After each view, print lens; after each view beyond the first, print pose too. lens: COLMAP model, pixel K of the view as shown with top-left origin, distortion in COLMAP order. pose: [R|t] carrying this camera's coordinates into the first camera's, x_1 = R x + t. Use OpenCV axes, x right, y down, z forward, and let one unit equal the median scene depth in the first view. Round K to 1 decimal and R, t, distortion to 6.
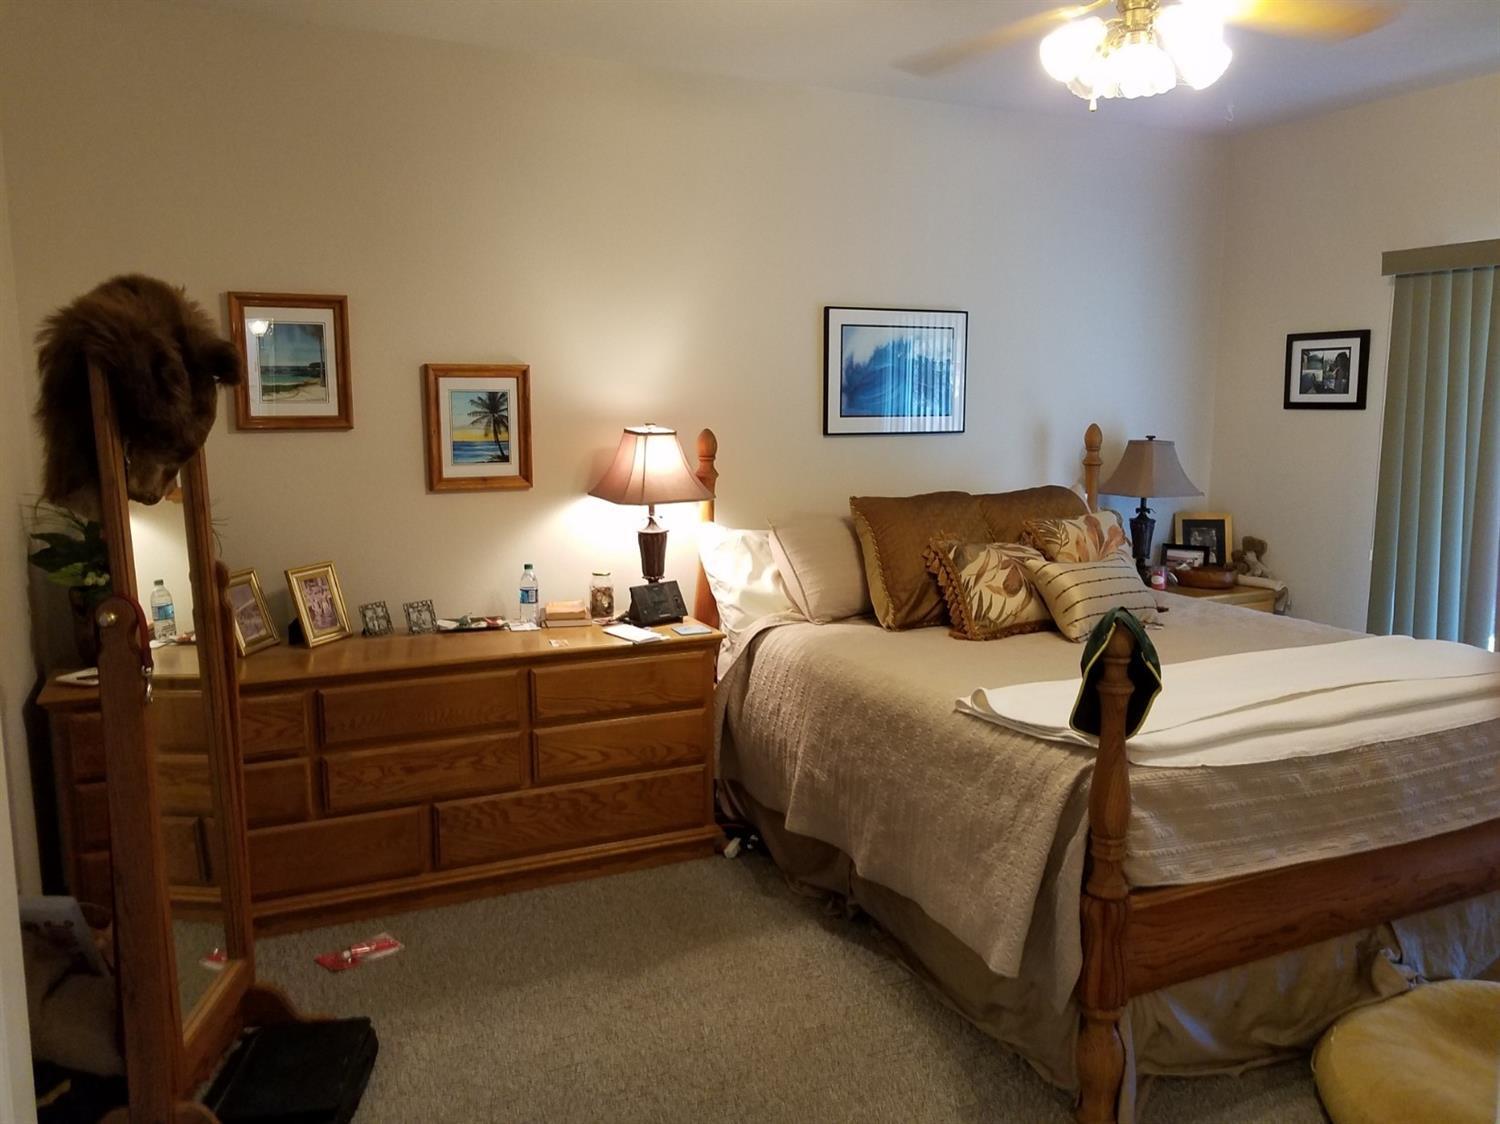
lens RADIAL K [[1173.0, 0, 785.5], [0, 1173.0, 565.4], [0, 0, 1]] dist [0.030767, 0.004669]
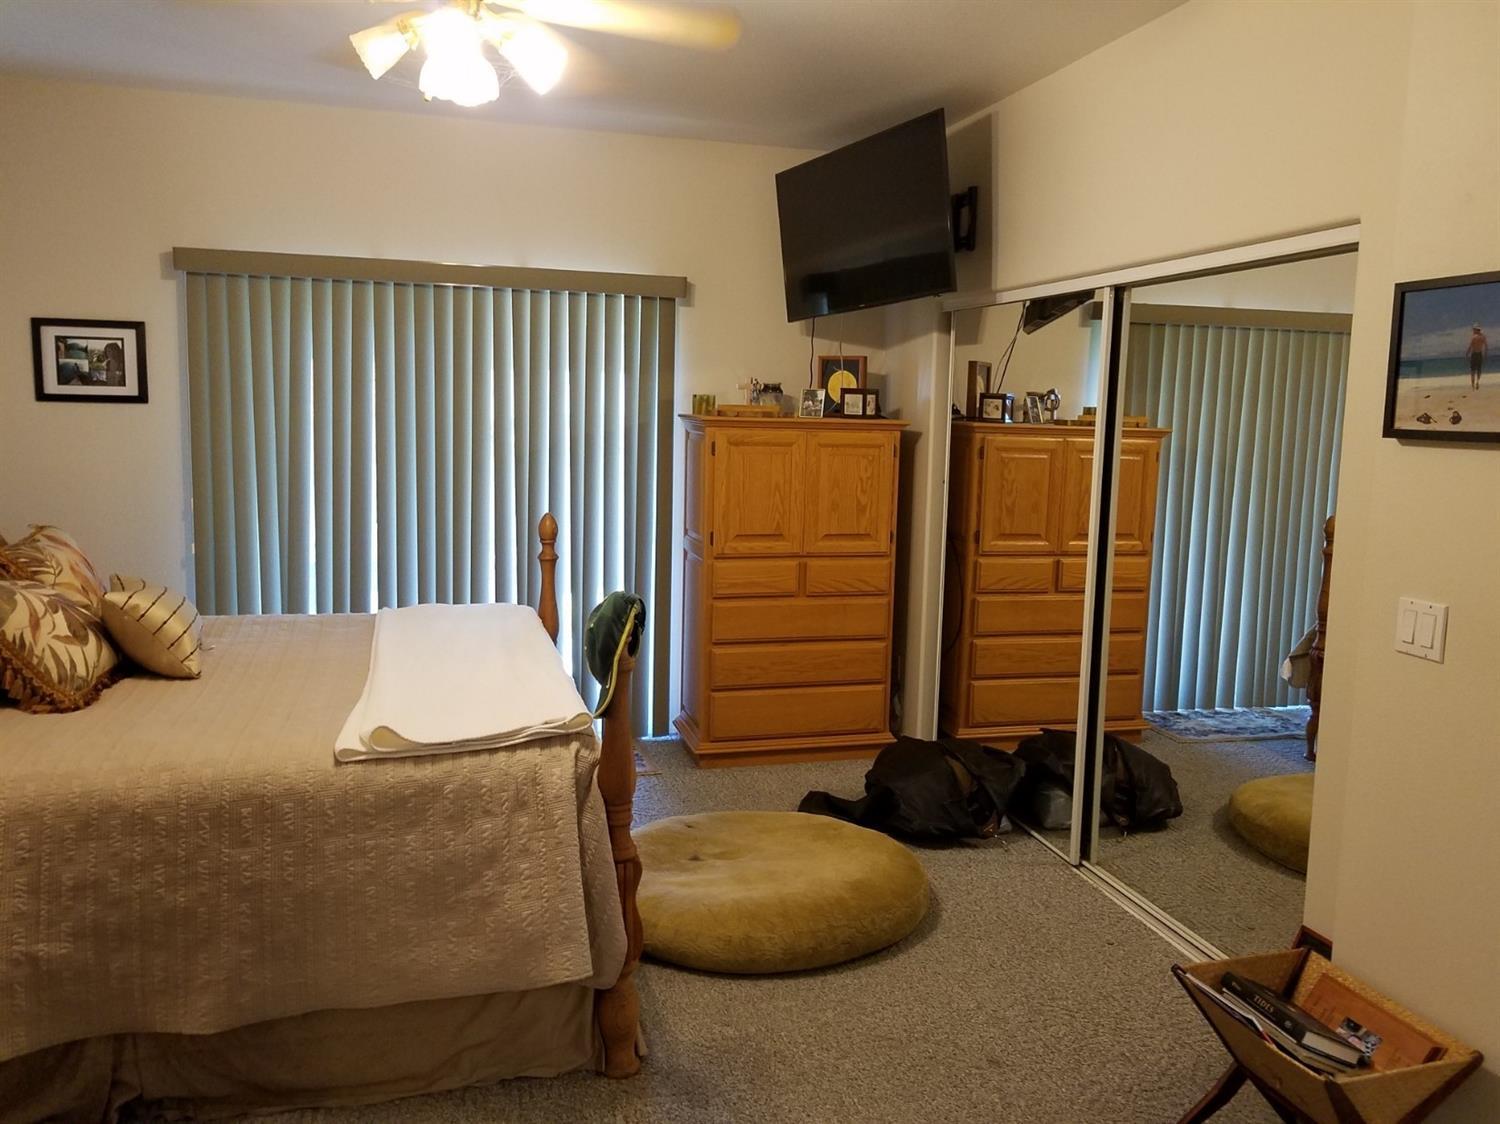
lens RADIAL K [[1177.0, 0, 748.6], [0, 1177.0, 534.0], [0, 0, 1]] dist [-0.007470, 0.006733]
pose [[0.199638, -0.103673, 0.974370, -0.465478], [0.116186, 0.989877, 0.081517, -0.057391], [-0.972957, 0.096934, 0.209662, 0.402102]]
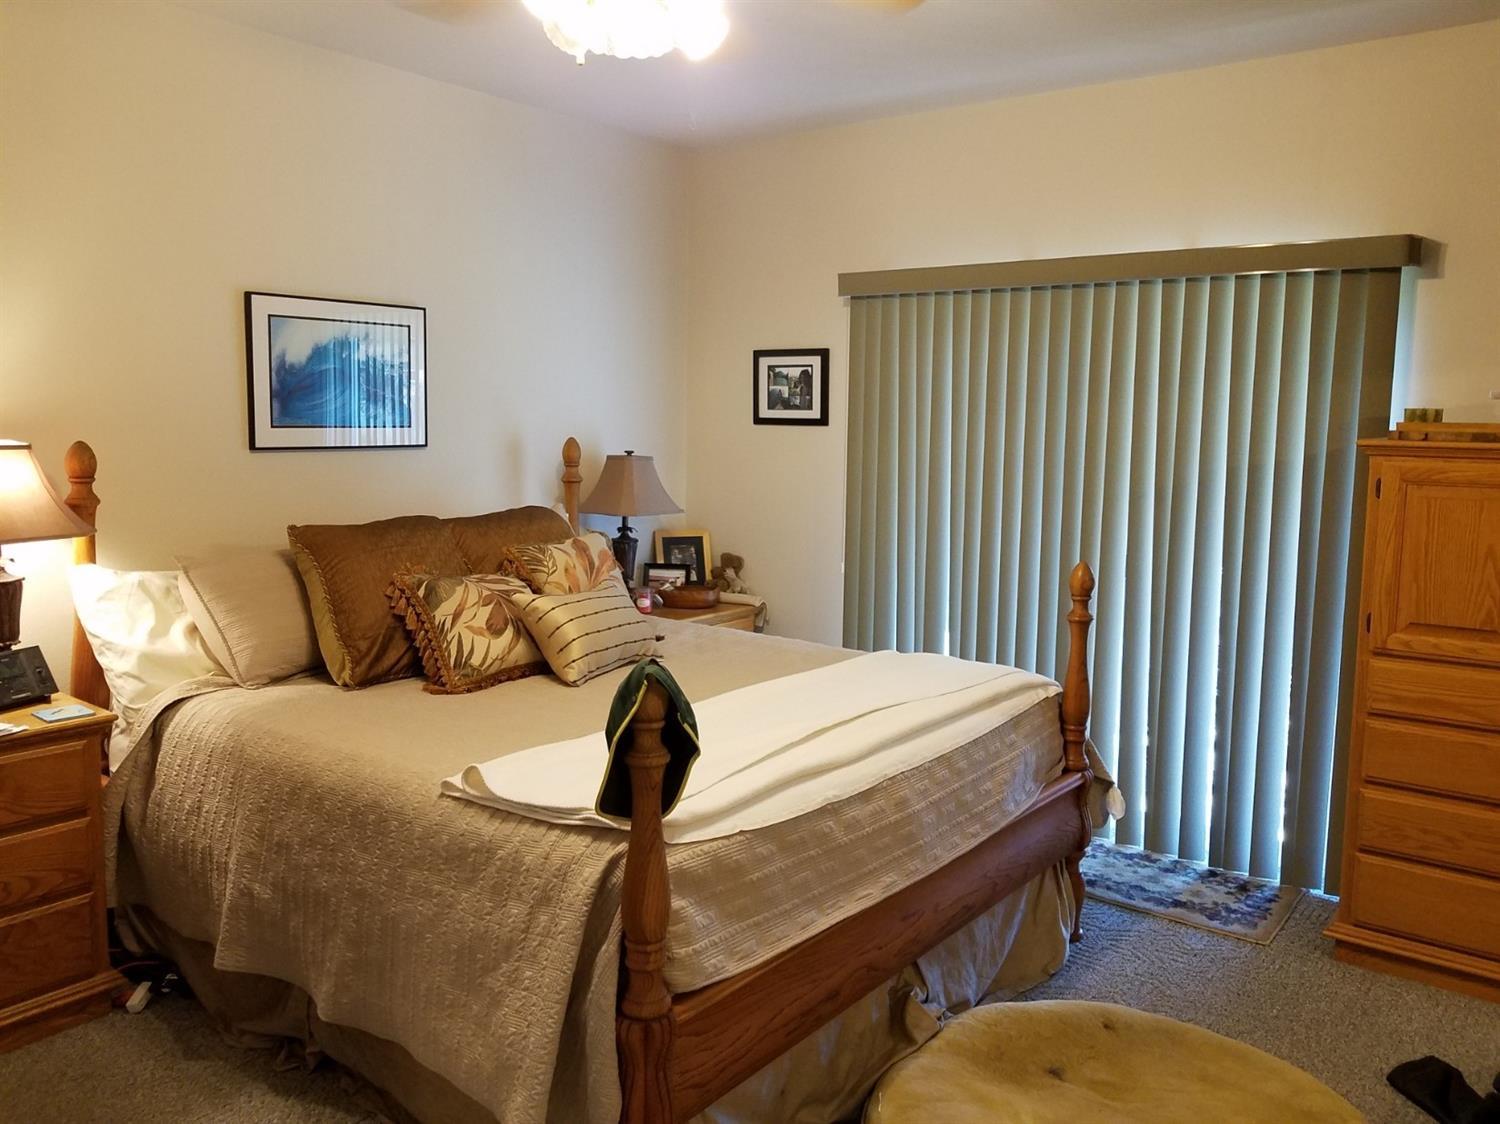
lens RADIAL K [[1167.3, 0, 775.4], [0, 1167.3, 550.0], [0, 0, 1]] dist [-0.002238, -0.003722]
pose [[0.900302, -0.036865, 0.433701, 0.008668], [0.047526, 0.998775, -0.013760, -0.015900], [-0.432663, 0.033000, 0.900952, 0.141839]]
